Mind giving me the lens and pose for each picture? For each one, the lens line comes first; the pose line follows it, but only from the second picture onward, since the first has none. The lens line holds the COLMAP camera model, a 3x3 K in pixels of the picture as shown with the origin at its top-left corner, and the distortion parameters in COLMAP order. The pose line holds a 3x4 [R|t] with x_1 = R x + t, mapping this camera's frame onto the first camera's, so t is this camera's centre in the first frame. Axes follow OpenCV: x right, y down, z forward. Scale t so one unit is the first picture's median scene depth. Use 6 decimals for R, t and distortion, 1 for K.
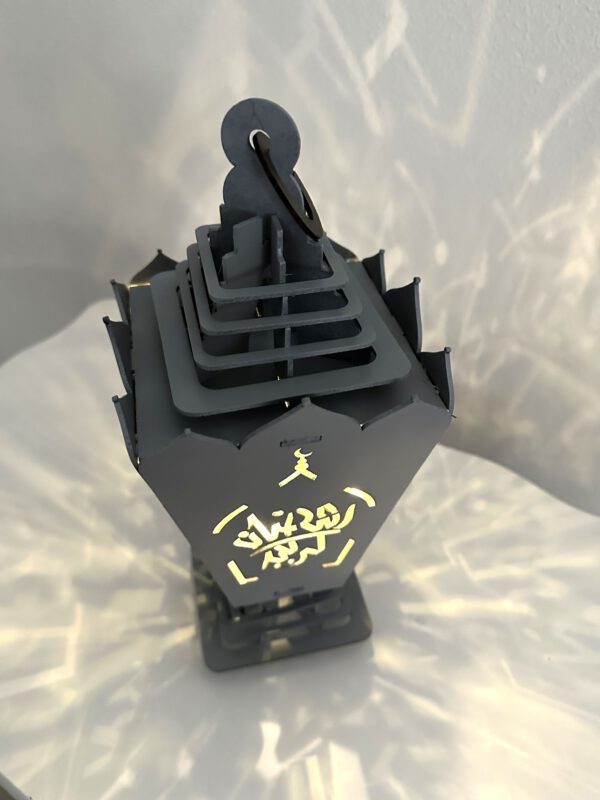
lens RADIAL K [[664.2, 0, 290.8], [0, 664.2, 419.2], [0, 0, 1]] dist [0.040887, -0.084380]
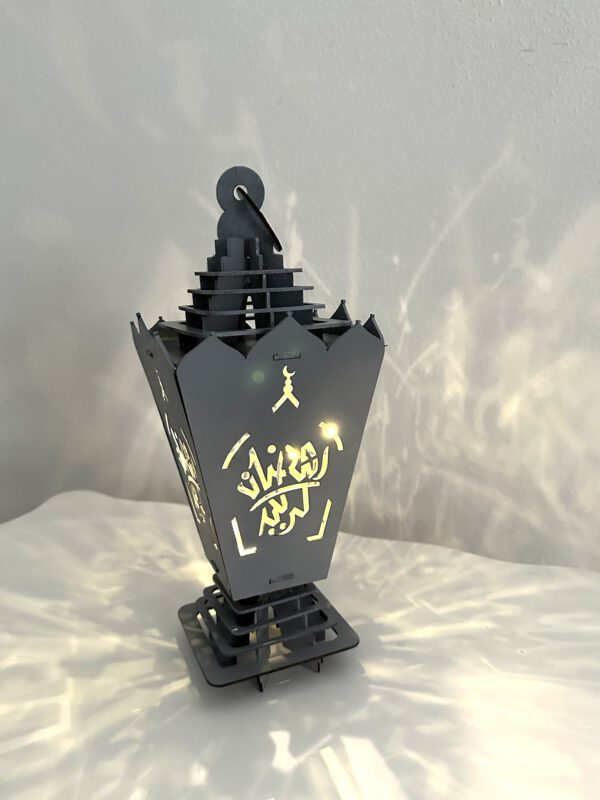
lens RADIAL K [[664.2, 0, 290.8], [0, 664.2, 413.7], [0, 0, 1]] dist [0.040887, -0.084380]
pose [[0.984492, -0.073720, 0.159187, -0.128316], [0.144177, 0.856960, -0.494806, 0.509309], [-0.099940, 0.510083, 0.854299, -0.093400]]
